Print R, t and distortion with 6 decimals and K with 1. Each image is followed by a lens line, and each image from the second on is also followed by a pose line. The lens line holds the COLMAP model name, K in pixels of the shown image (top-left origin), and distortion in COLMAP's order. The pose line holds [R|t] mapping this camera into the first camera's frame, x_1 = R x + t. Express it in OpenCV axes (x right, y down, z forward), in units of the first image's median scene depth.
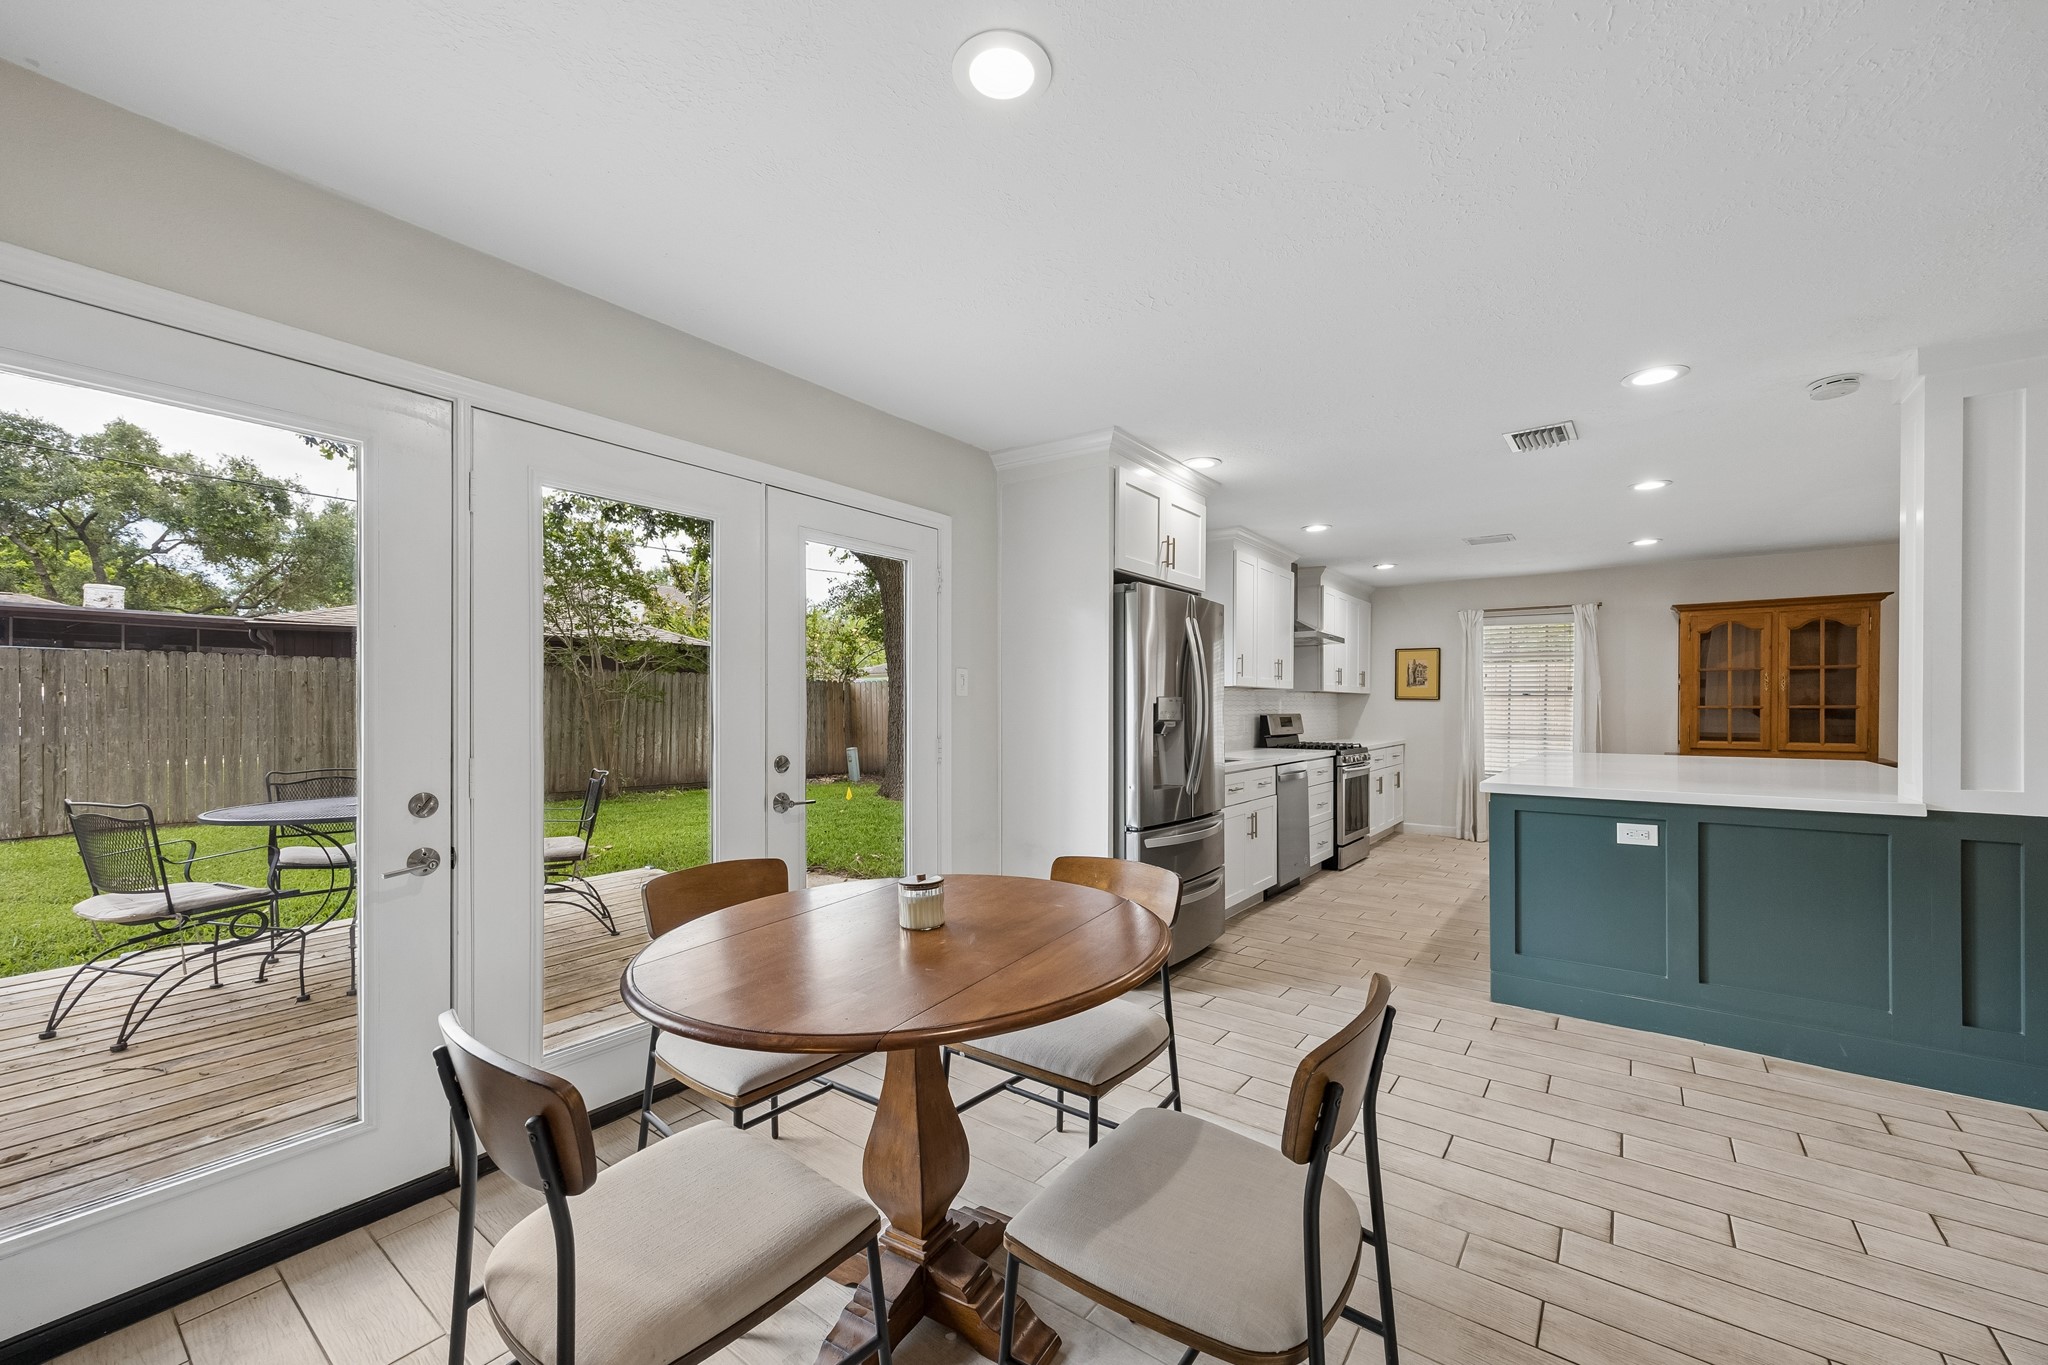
lens RADIAL K [[791.3, 0, 1027.7], [0, 791.3, 709.0], [0, 0, 1]] dist [0.002787, 0.000998]
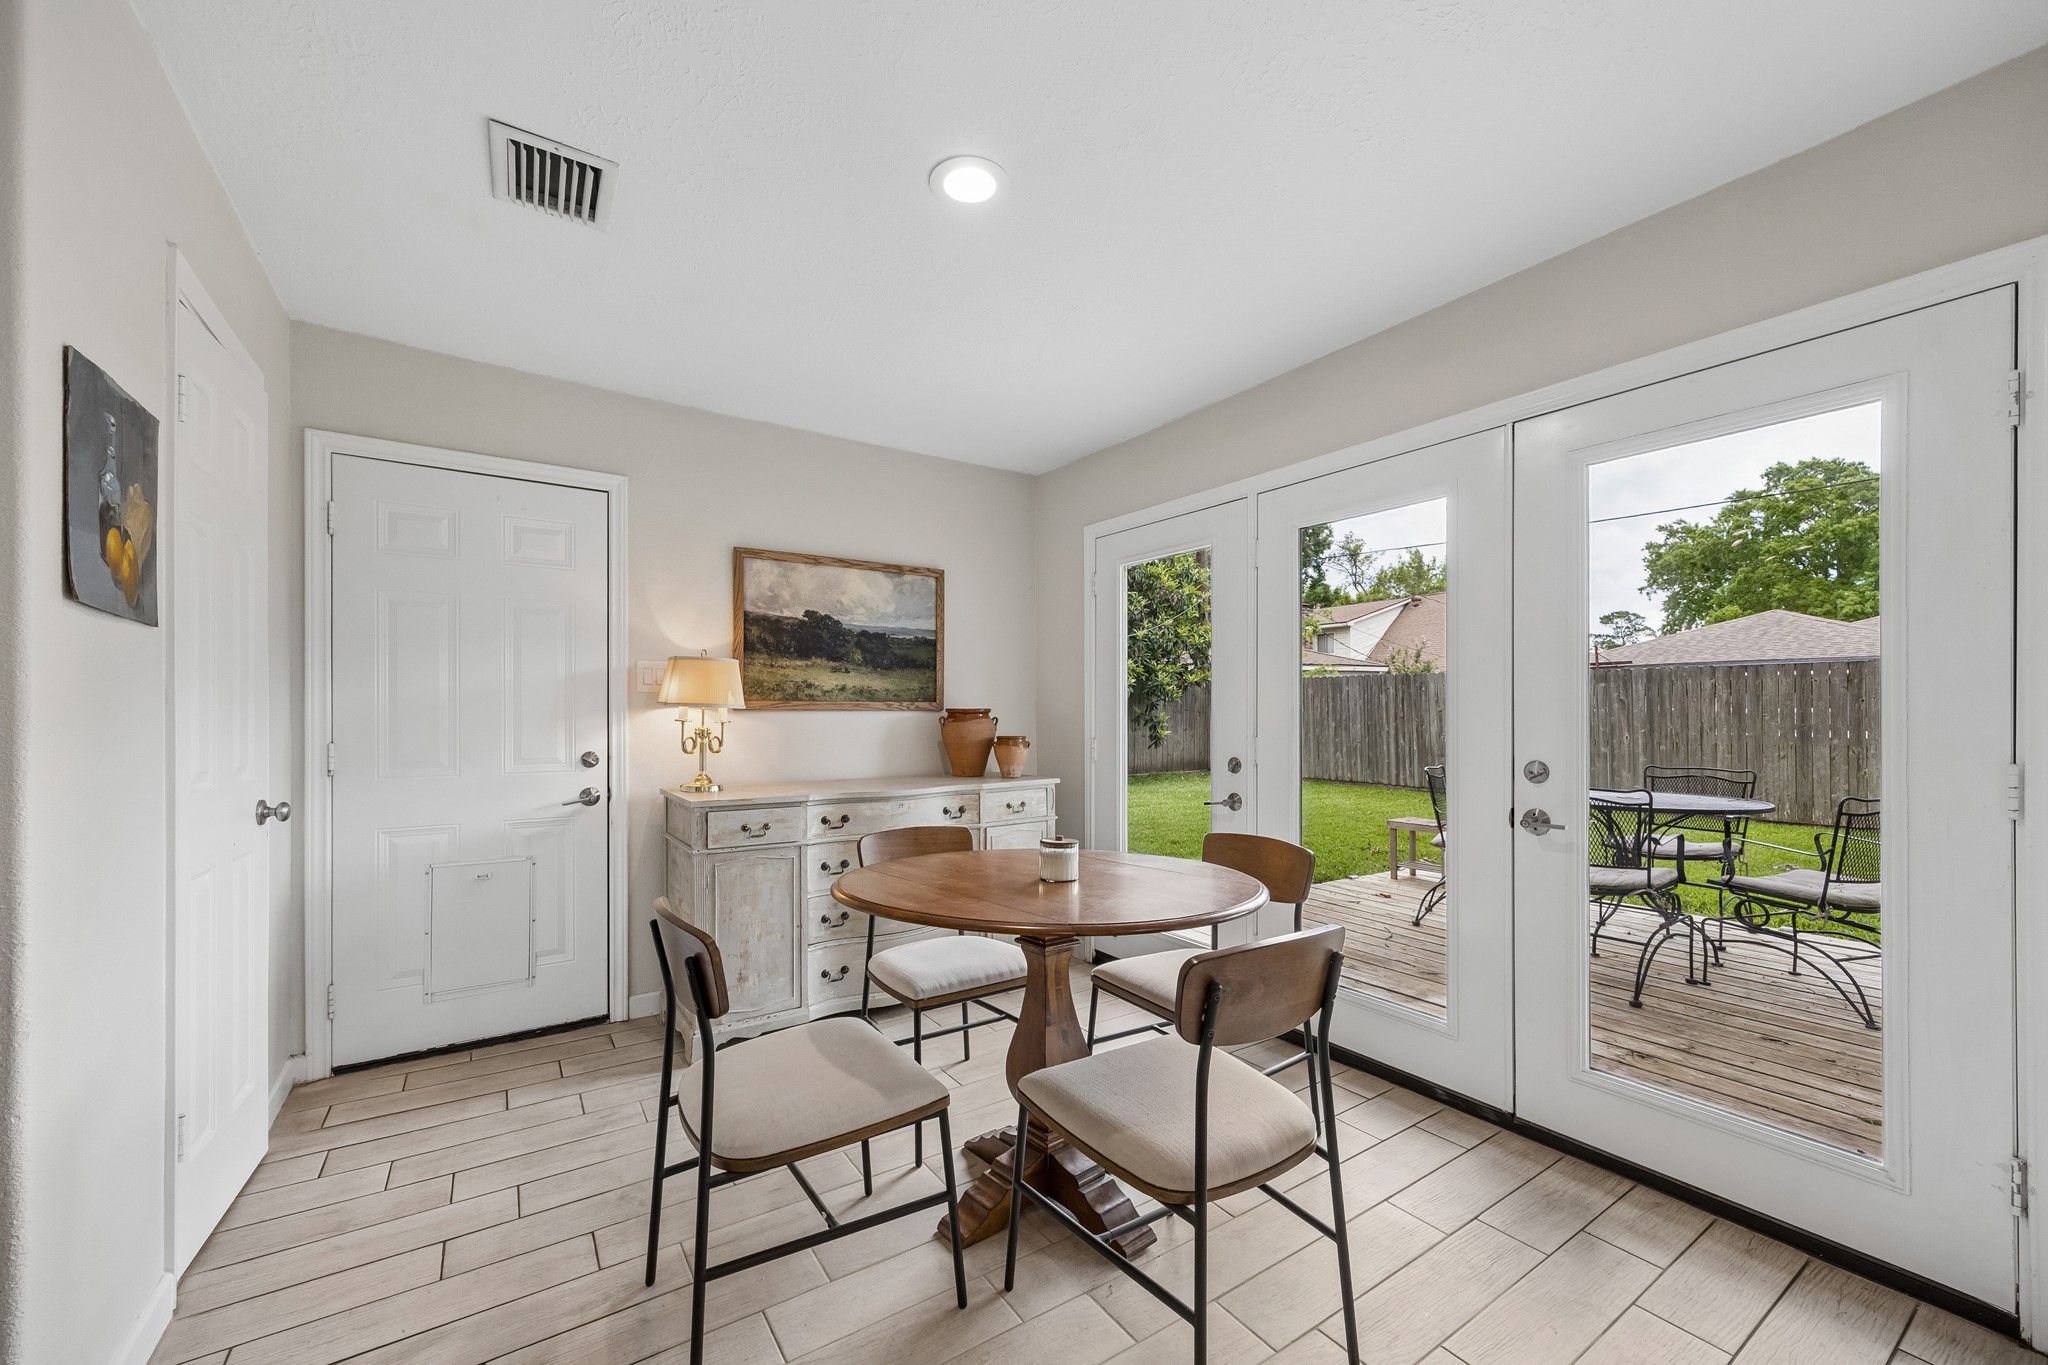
lens RADIAL K [[791.3, 0, 1033.1], [0, 791.3, 712.4], [0, 0, 1]] dist [0.002787, 0.000998]
pose [[-0.315203, -0.001425, -0.949023, 0.415704], [-0.007481, 0.999972, 0.000984, 0.010044], [0.948995, 0.007410, -0.315205, 0.553879]]
